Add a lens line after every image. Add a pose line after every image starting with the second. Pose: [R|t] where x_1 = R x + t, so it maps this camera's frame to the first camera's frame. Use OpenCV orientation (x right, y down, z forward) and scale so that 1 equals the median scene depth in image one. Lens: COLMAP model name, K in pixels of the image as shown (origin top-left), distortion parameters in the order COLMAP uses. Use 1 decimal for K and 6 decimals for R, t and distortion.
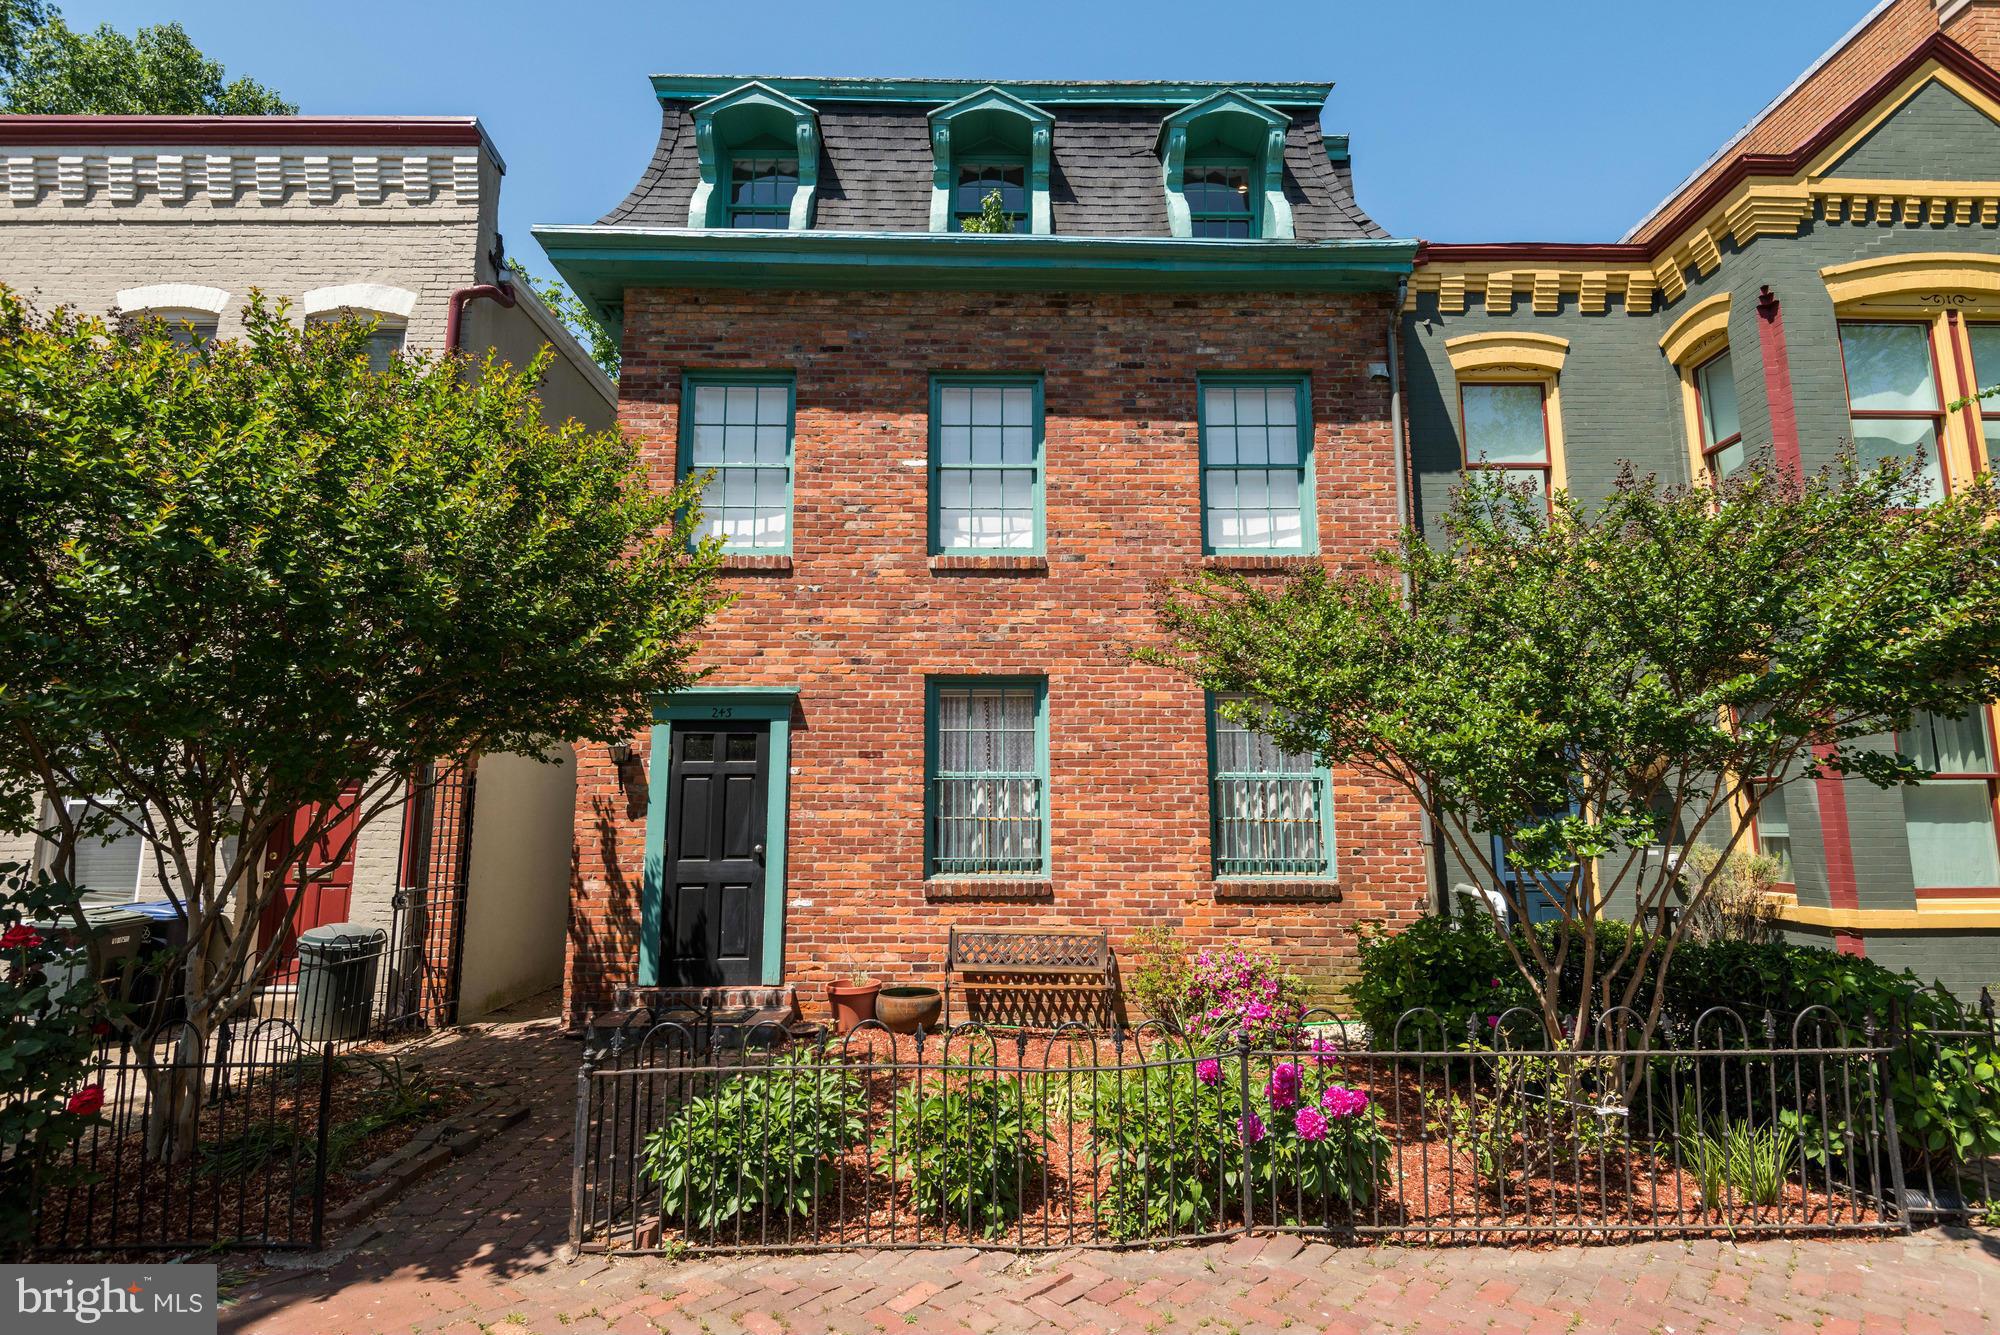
lens RADIAL K [[1004.6, 0, 1019.8], [0, 1004.6, 671.4], [0, 0, 1]] dist [-0.003053, -0.017248]
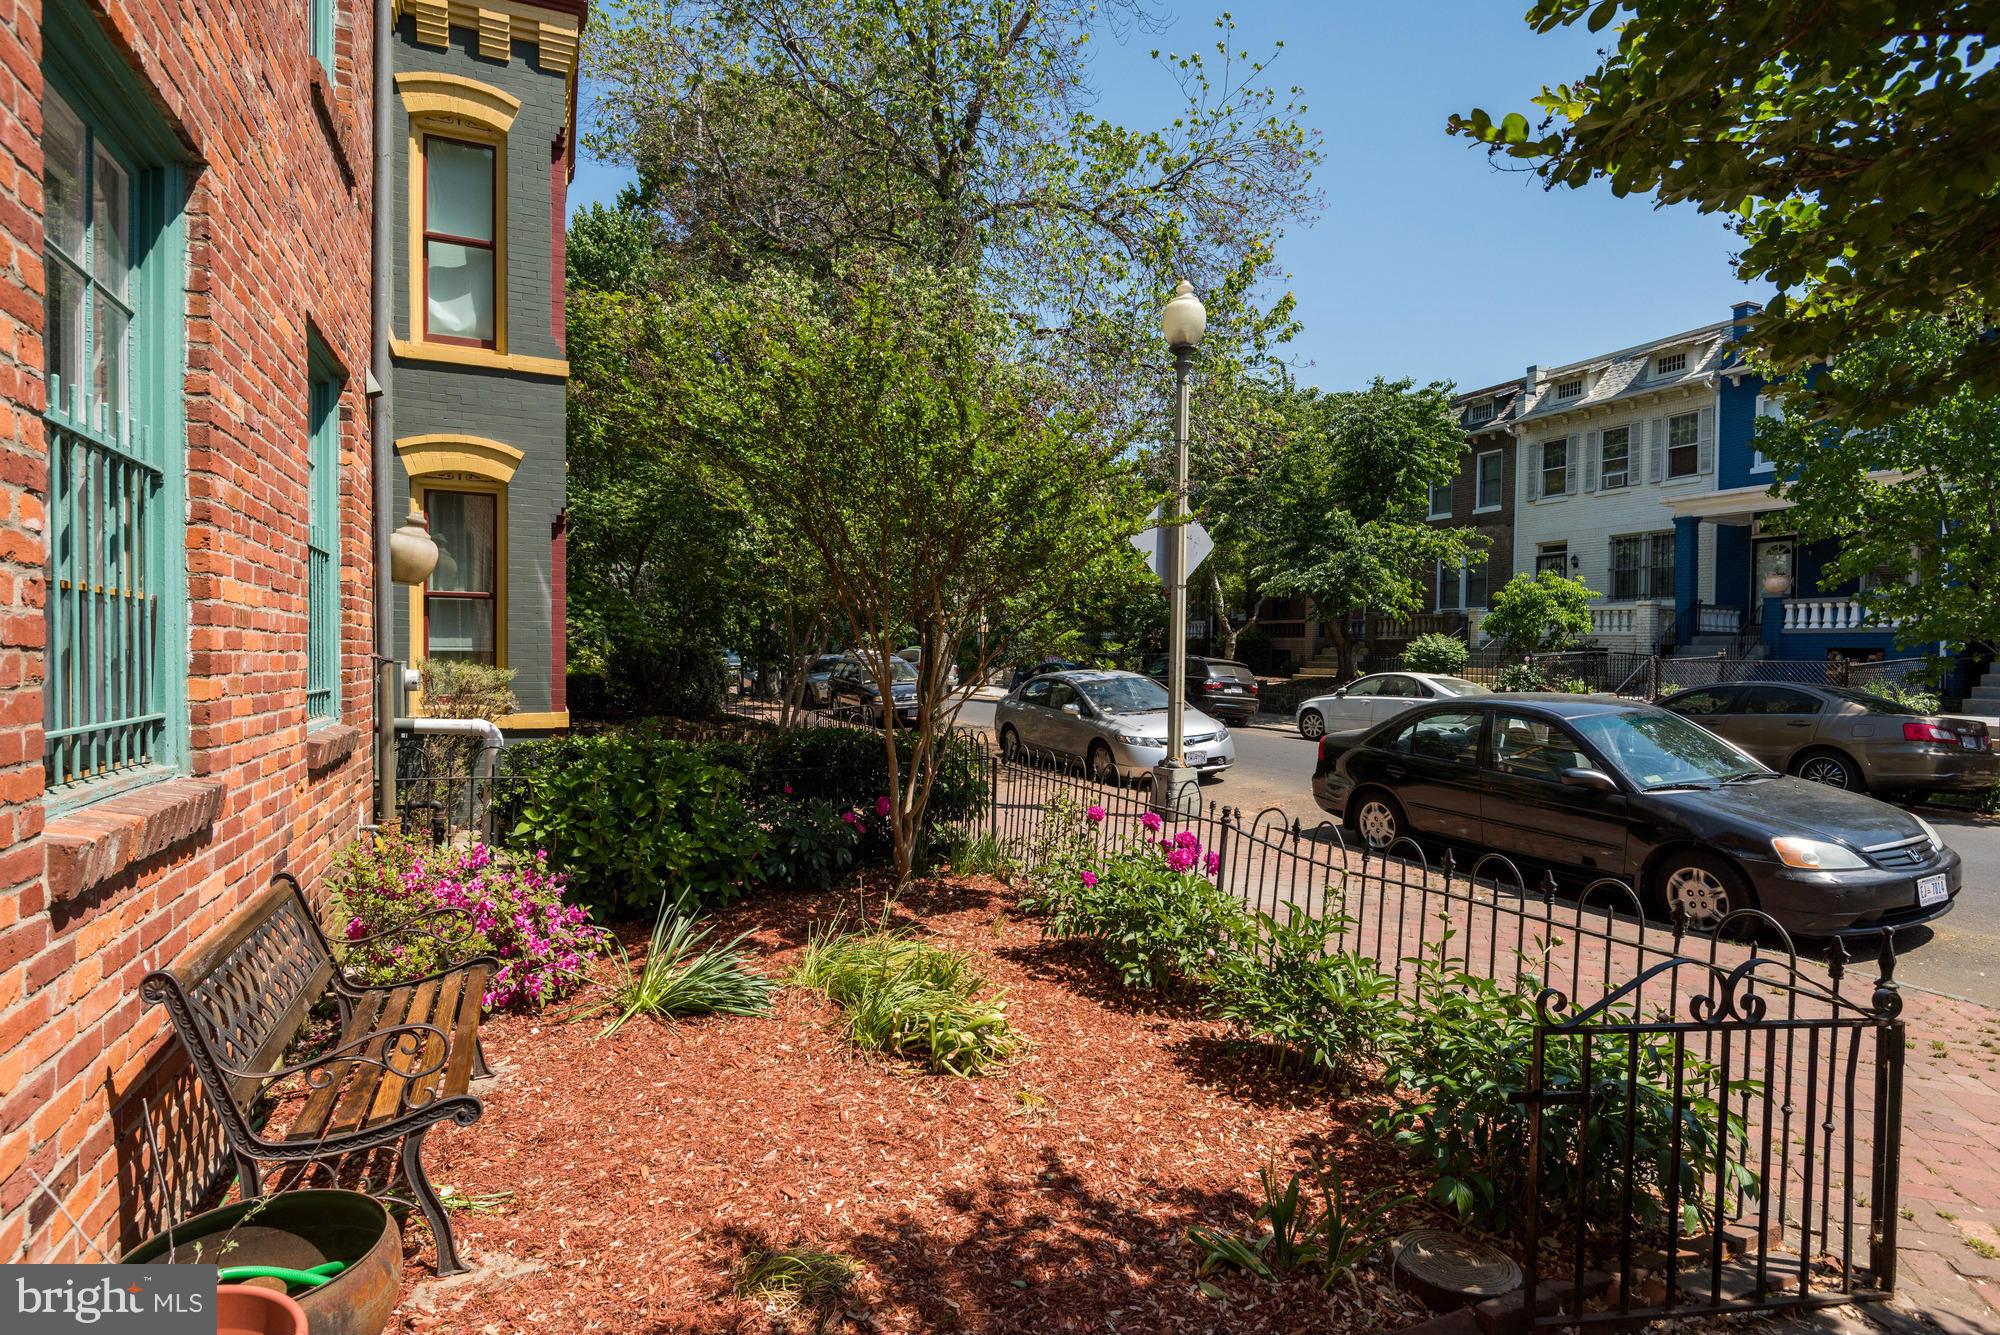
lens RADIAL K [[1004.6, 0, 1019.8], [0, 1004.6, 671.4], [0, 0, 1]] dist [-0.003053, -0.017248]
pose [[-0.406461, -0.011058, 0.913601, -0.365025], [-0.143481, 0.988293, -0.051873, 0.143086], [-0.902332, -0.152169, -0.403289, 0.852259]]
